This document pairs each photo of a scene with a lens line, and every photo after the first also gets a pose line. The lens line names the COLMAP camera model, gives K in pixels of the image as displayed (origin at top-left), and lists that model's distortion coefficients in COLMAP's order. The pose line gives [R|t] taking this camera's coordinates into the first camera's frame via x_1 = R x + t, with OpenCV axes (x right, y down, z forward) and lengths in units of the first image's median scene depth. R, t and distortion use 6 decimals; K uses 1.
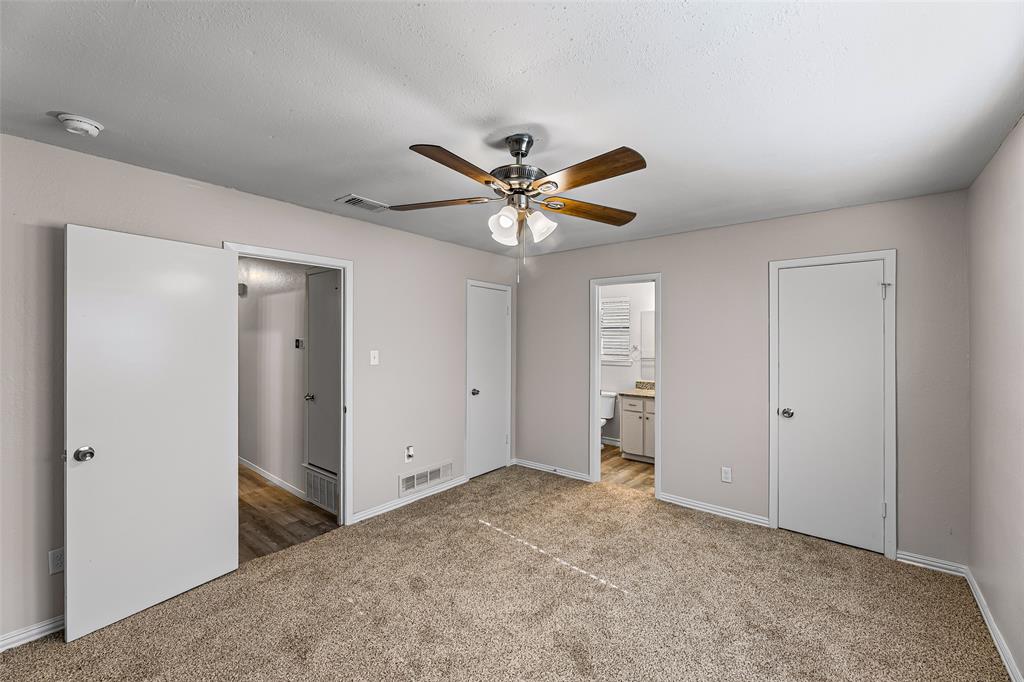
lens RADIAL K [[414.3, 0, 506.2], [0, 414.3, 340.0], [0, 0, 1]] dist [-0.000317, -0.000118]
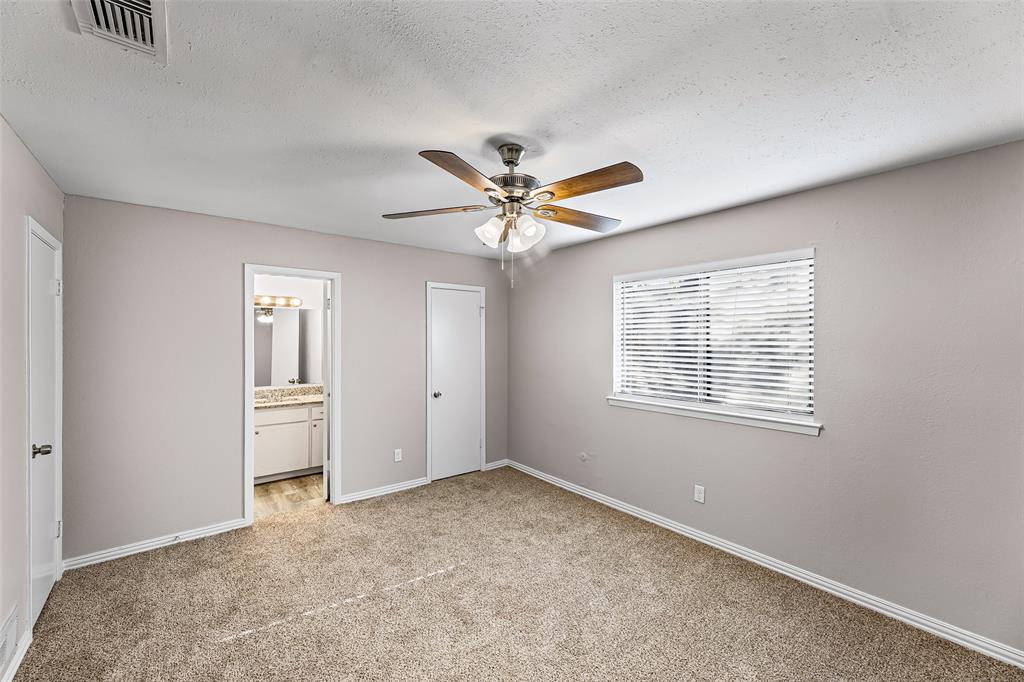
lens RADIAL K [[414.3, 0, 508.3], [0, 414.3, 339.3], [0, 0, 1]] dist [-0.000317, -0.000118]
pose [[0.202105, -0.002836, 0.979360, -0.686479], [0.003001, 0.999993, 0.002276, -0.008607], [-0.979359, 0.002479, 0.202112, 0.553560]]
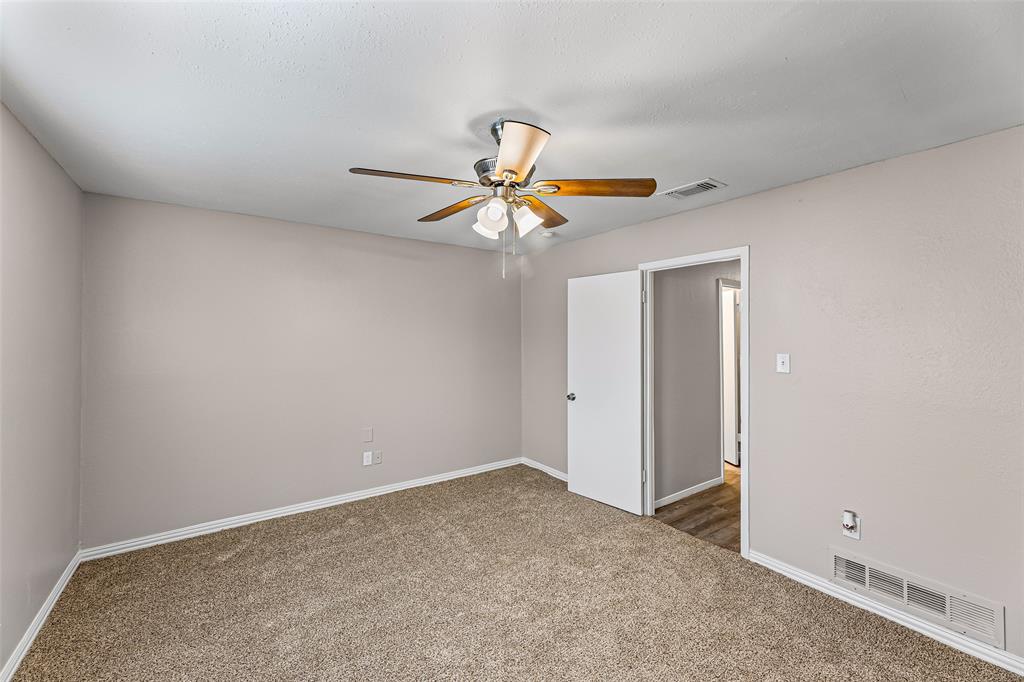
lens RADIAL K [[414.3, 0, 516.1], [0, 414.3, 336.8], [0, 0, 1]] dist [-0.000317, -0.000118]
pose [[-0.259205, -0.005162, -0.965808, 0.671061], [-0.003387, 0.999984, -0.004436, -0.000442], [0.965816, 0.002121, -0.259219, 0.915742]]
